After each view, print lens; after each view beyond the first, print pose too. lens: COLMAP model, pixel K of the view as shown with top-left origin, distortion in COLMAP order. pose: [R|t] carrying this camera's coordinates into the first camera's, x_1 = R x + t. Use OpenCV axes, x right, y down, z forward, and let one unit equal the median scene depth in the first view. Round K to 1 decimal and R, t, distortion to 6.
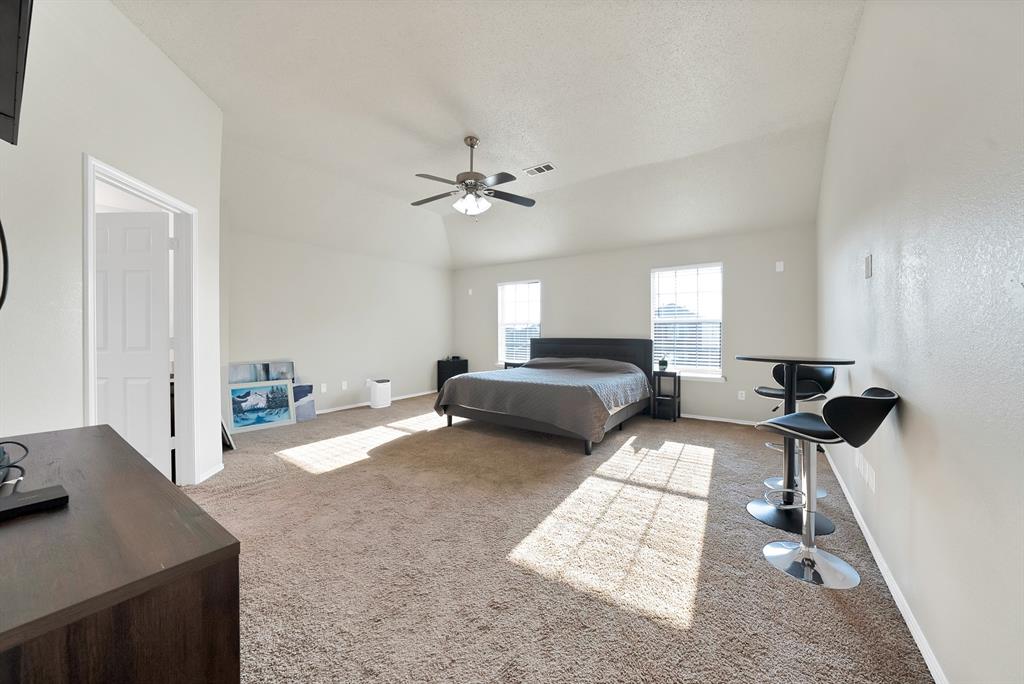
lens RADIAL K [[367.8, 0, 512.1], [0, 367.8, 335.6], [0, 0, 1]] dist [-0.019513, 0.002821]
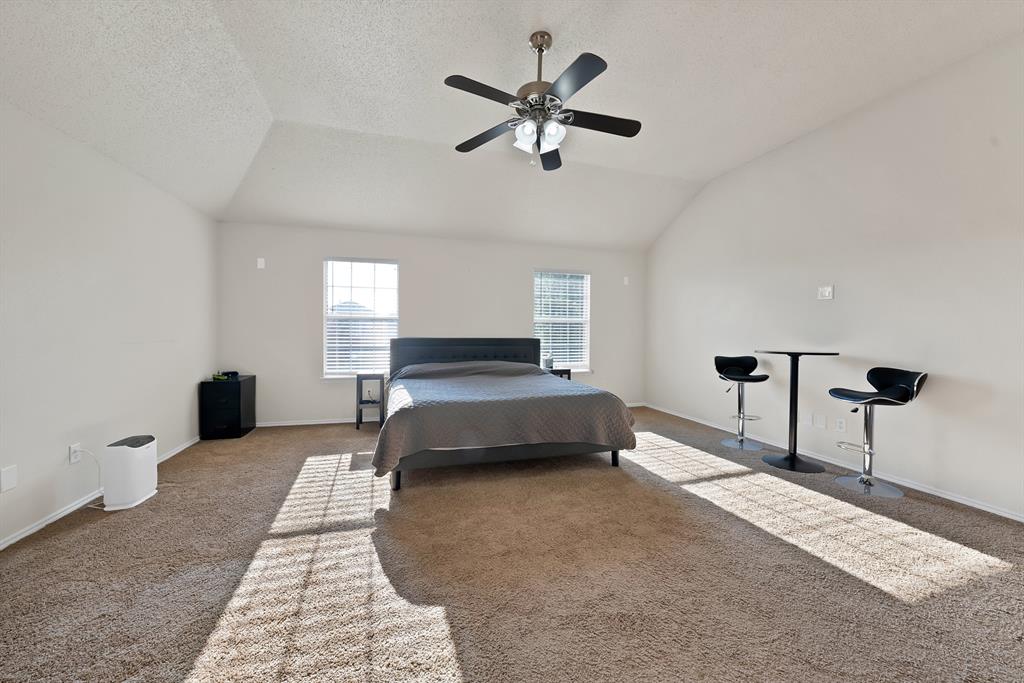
lens RADIAL K [[367.8, 0, 512.0], [0, 367.8, 336.5], [0, 0, 1]] dist [-0.019513, 0.002821]
pose [[0.625985, -0.010266, 0.779768, -0.565908], [-0.000921, 0.999903, 0.013903, -0.011054], [-0.779835, -0.009422, 0.625915, 0.537036]]
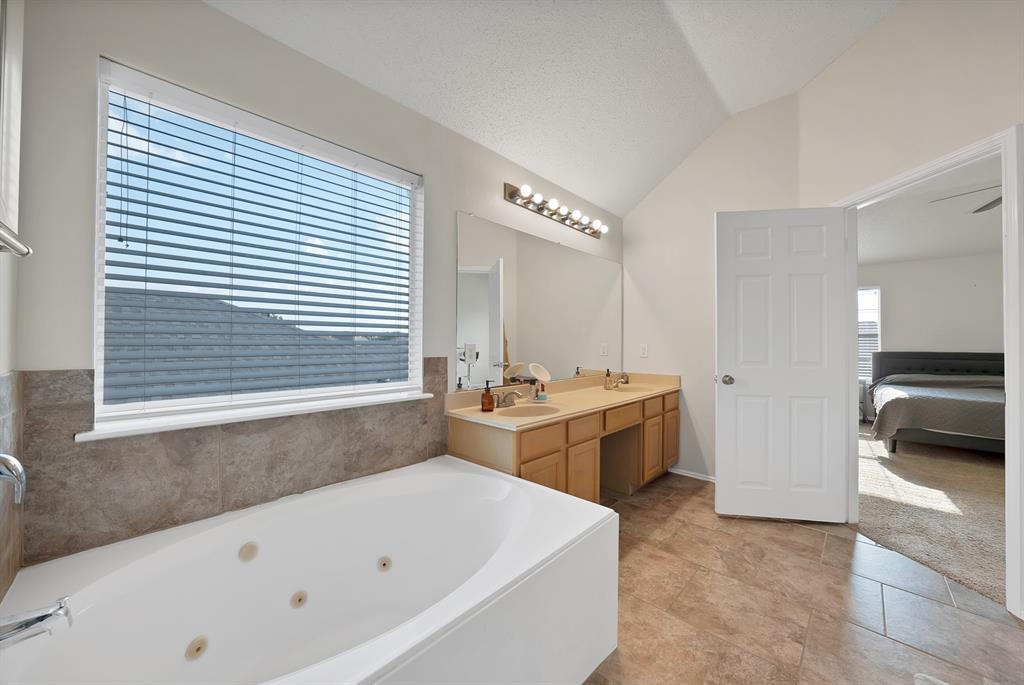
lens RADIAL K [[367.8, 0, 507.8], [0, 367.8, 340.2], [0, 0, 1]] dist [-0.019513, 0.002821]
pose [[0.987546, 0.001929, -0.157320, -1.035471], [-0.004716, 0.999838, -0.017346, -0.001634], [0.157261, 0.017872, 0.987395, 0.007873]]
